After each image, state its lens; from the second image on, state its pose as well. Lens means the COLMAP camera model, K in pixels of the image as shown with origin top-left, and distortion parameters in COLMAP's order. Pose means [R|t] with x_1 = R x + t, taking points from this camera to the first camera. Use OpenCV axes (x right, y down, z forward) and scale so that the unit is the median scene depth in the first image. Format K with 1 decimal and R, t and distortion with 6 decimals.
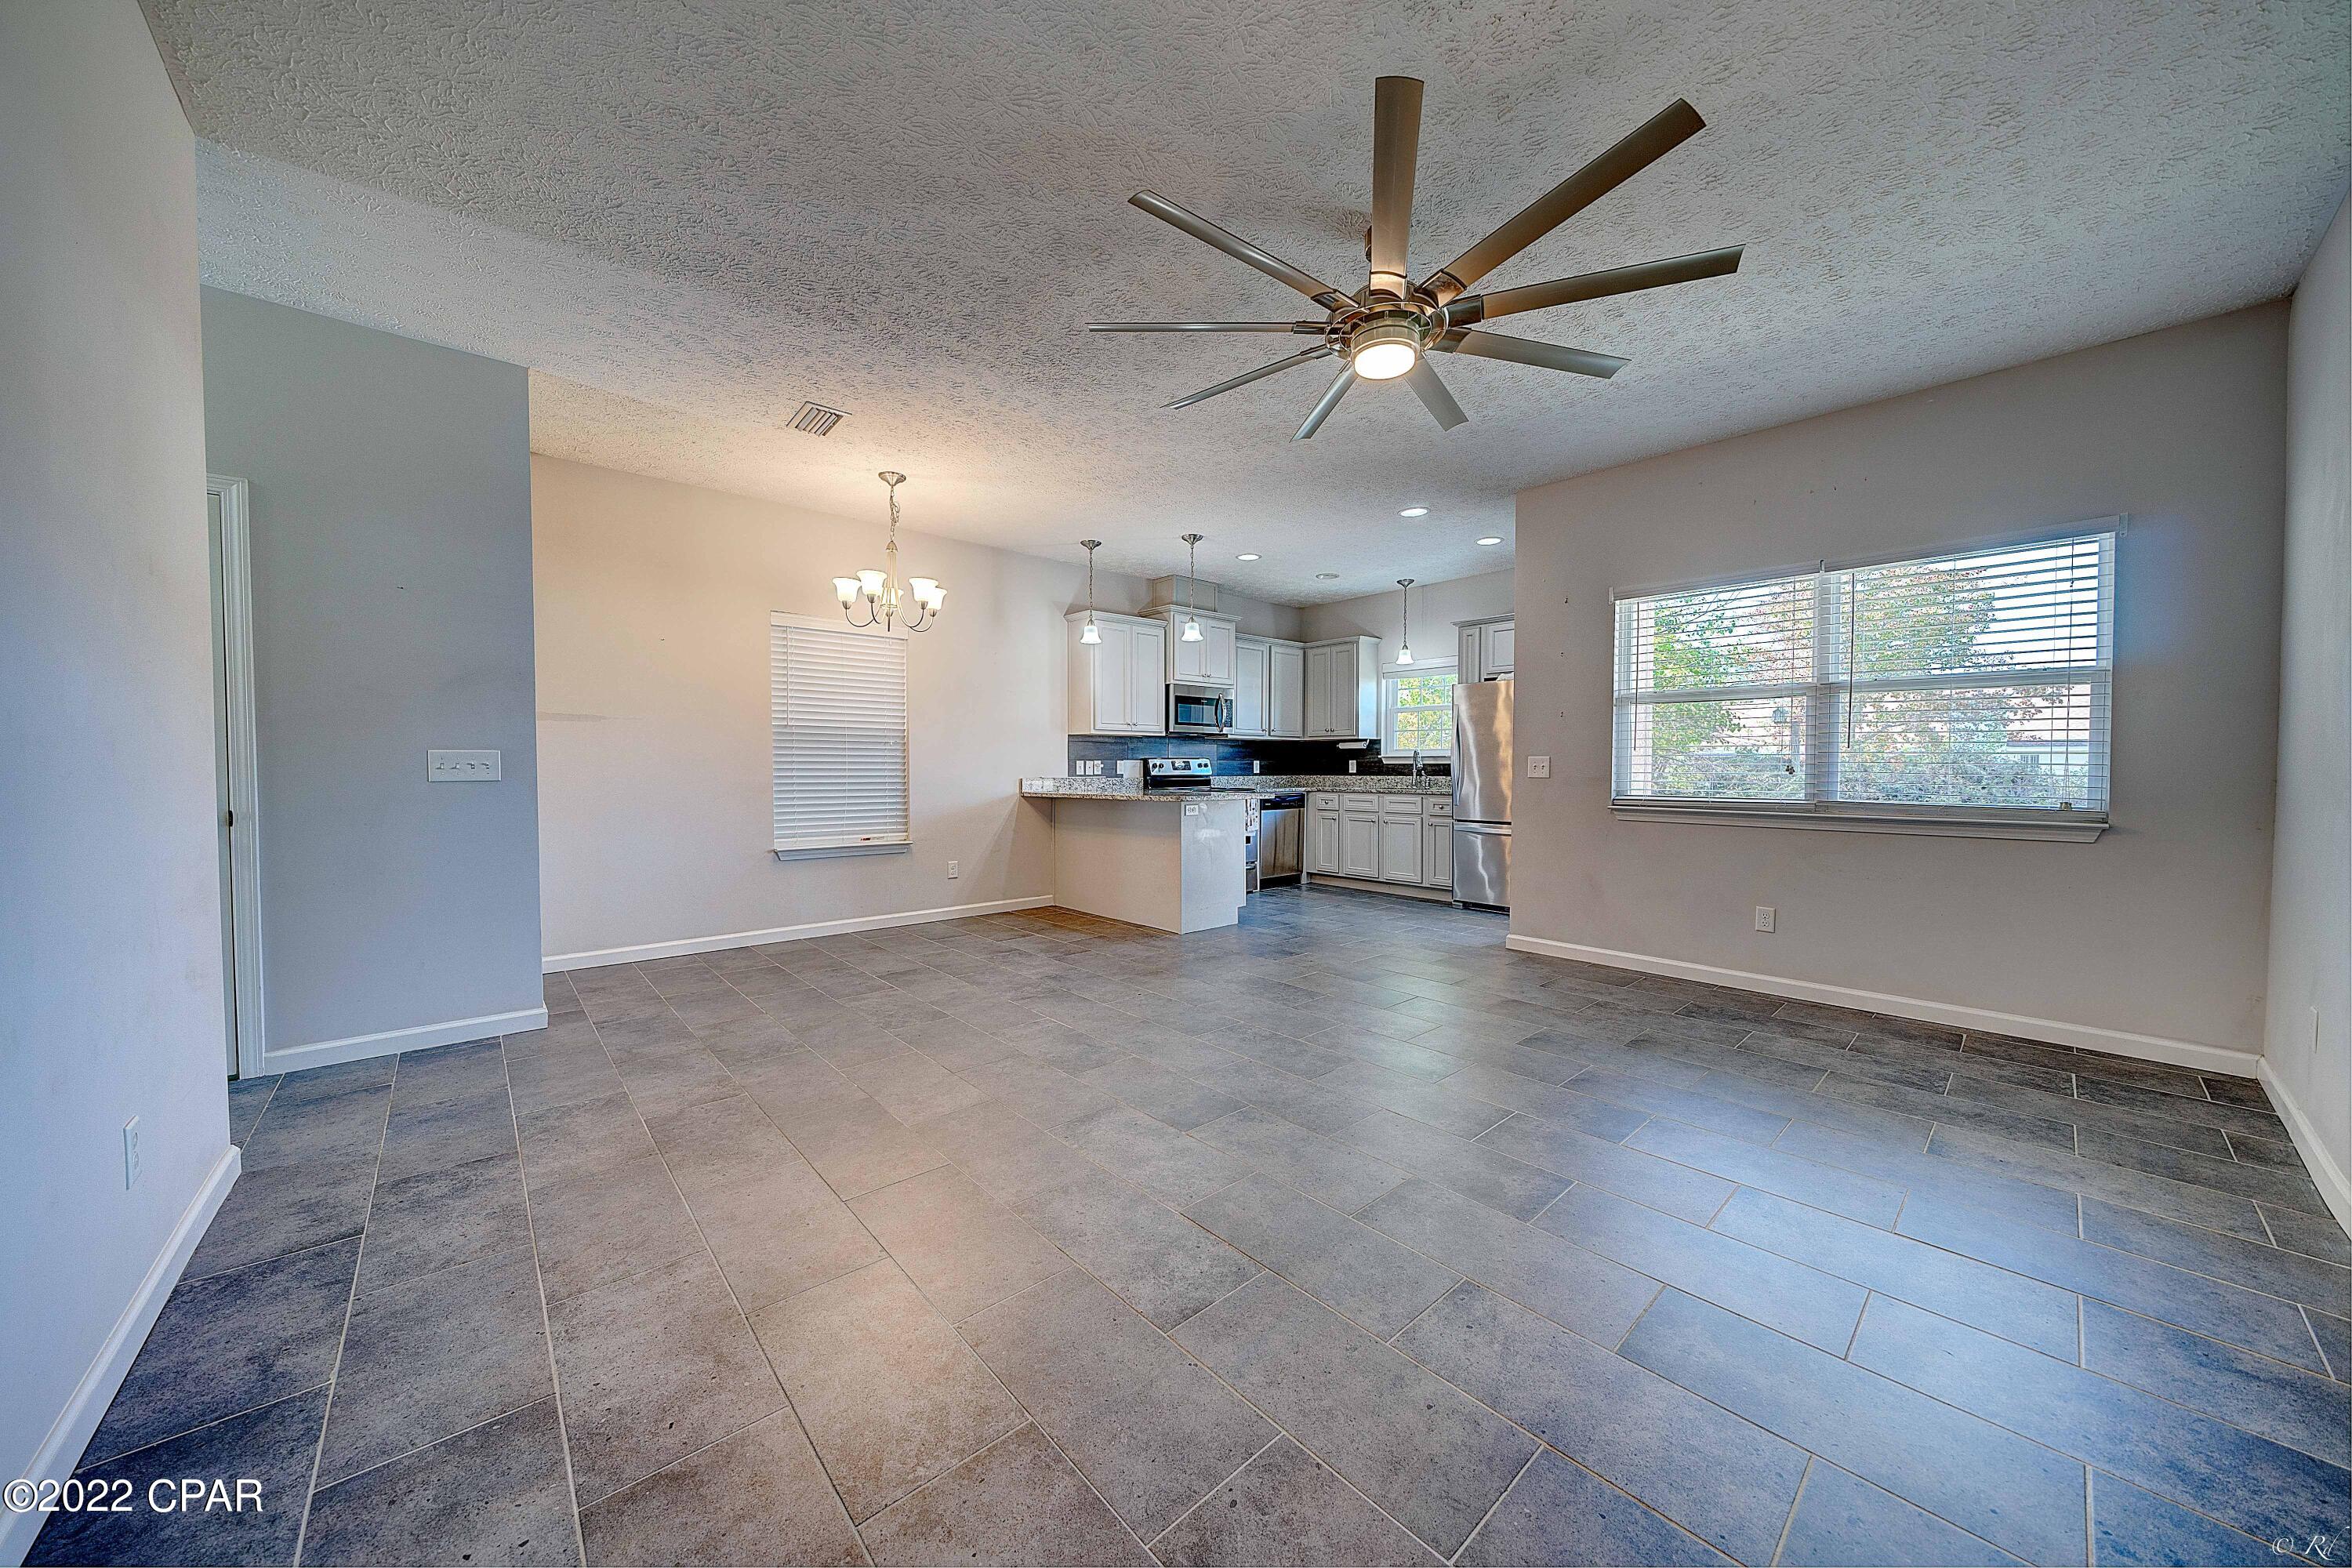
lens RADIAL K [[801.6, 0, 1173.8], [0, 801.6, 782.9], [0, 0, 1]] dist [-0.006847, 0.000601]
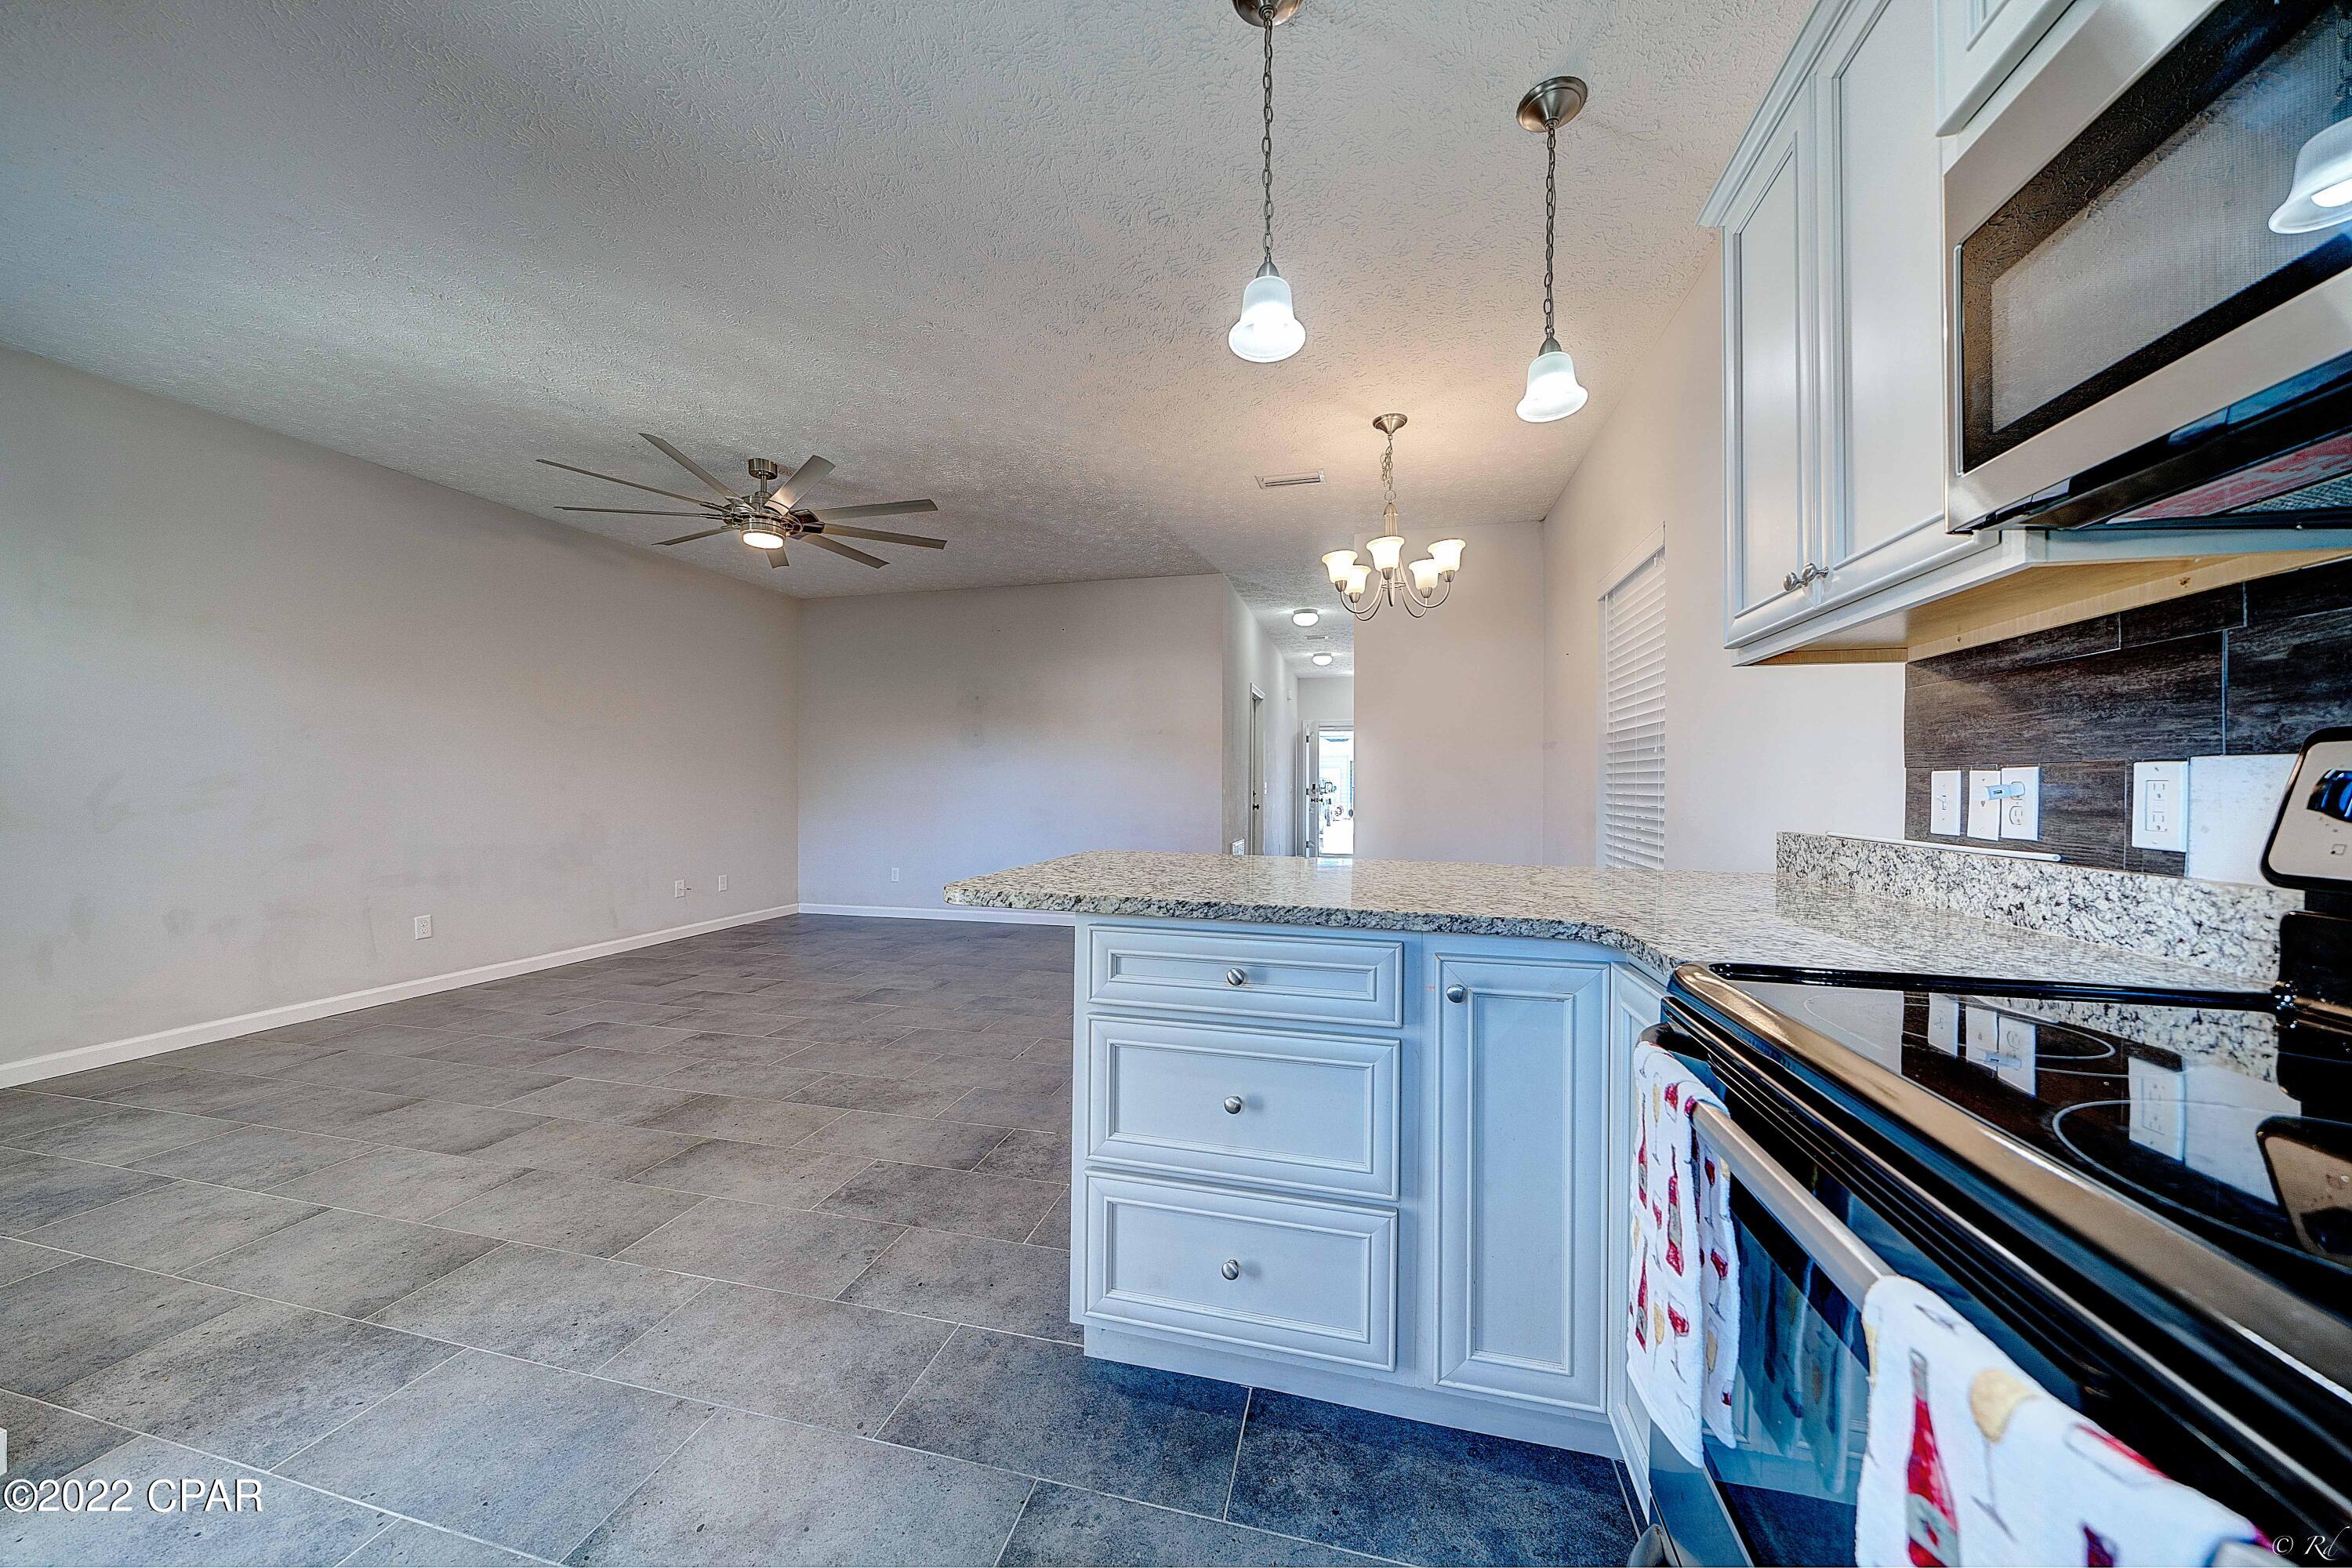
lens RADIAL K [[801.6, 0, 1173.1], [0, 801.6, 783.3], [0, 0, 1]] dist [-0.006847, 0.000601]
pose [[-0.827744, -0.004604, -0.561087, 0.180839], [-0.015232, 0.999782, 0.014267, -0.024033], [0.560899, 0.020356, -0.827634, 1.062782]]
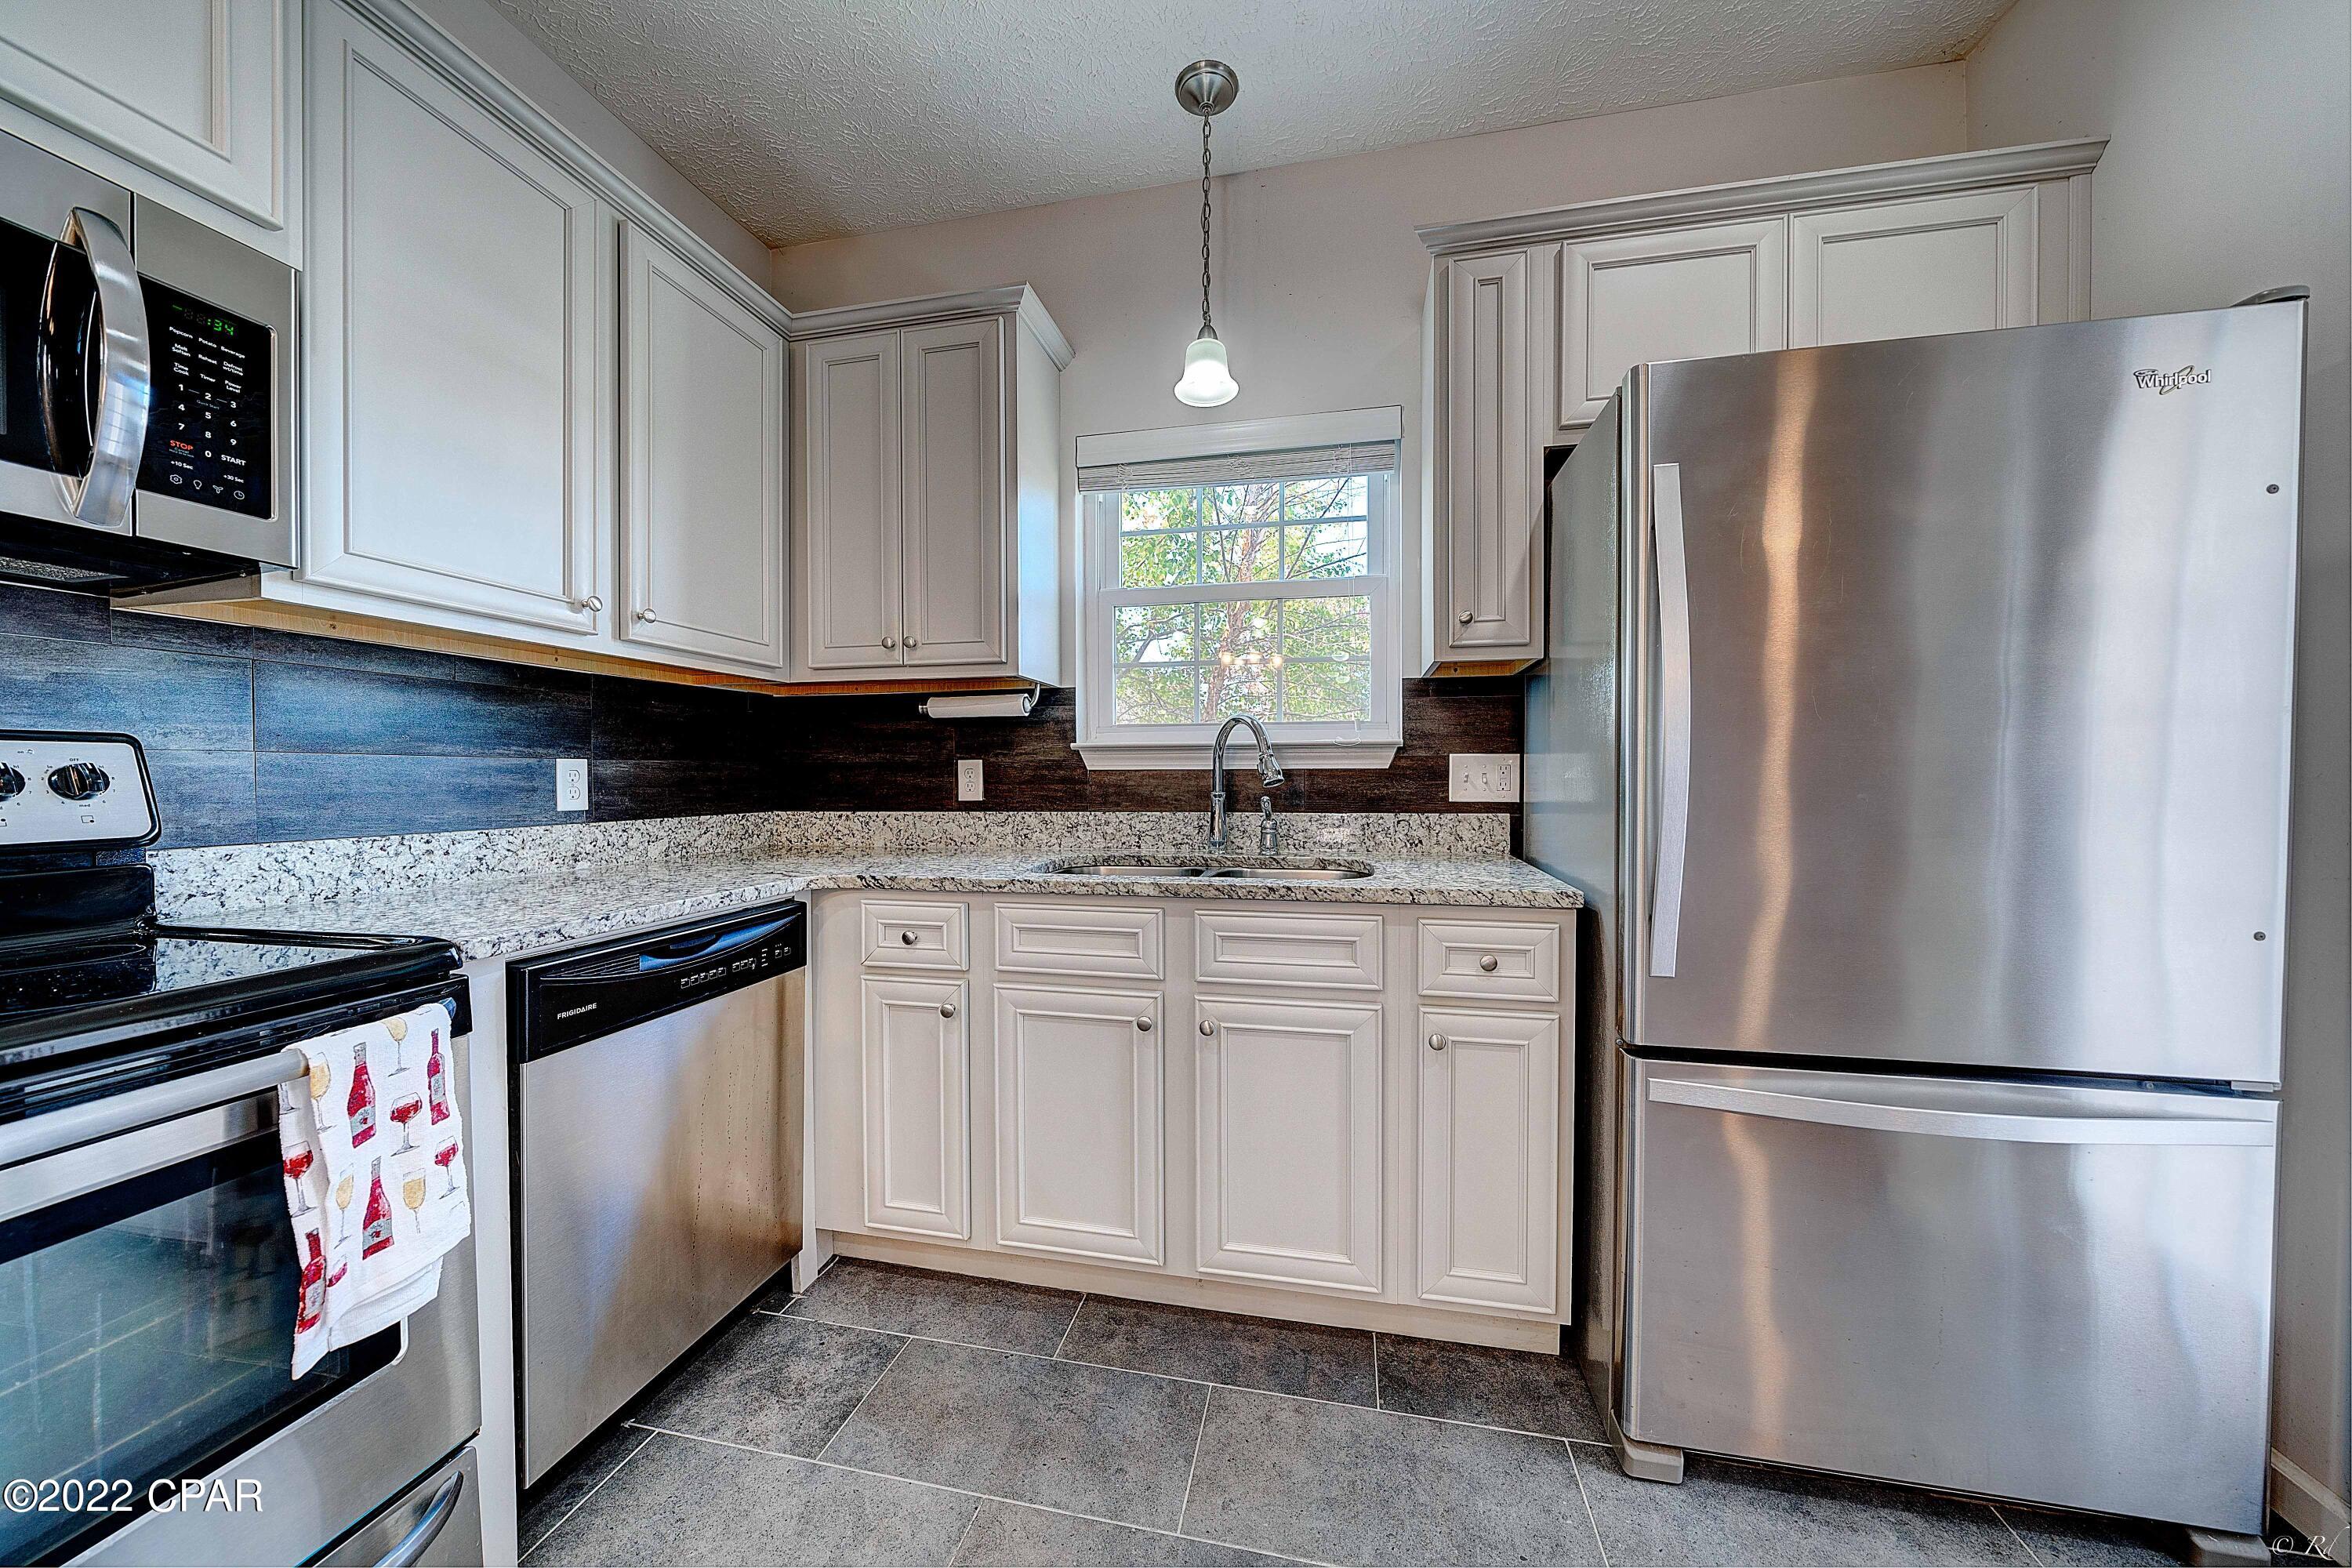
lens RADIAL K [[801.6, 0, 1176.0], [0, 801.6, 785.8], [0, 0, 1]] dist [-0.006847, 0.000601]
pose [[0.807993, -0.010957, 0.589090, 0.131548], [0.014937, 0.999887, -0.001890, -0.020071], [-0.589002, 0.010326, 0.808065, 0.861237]]
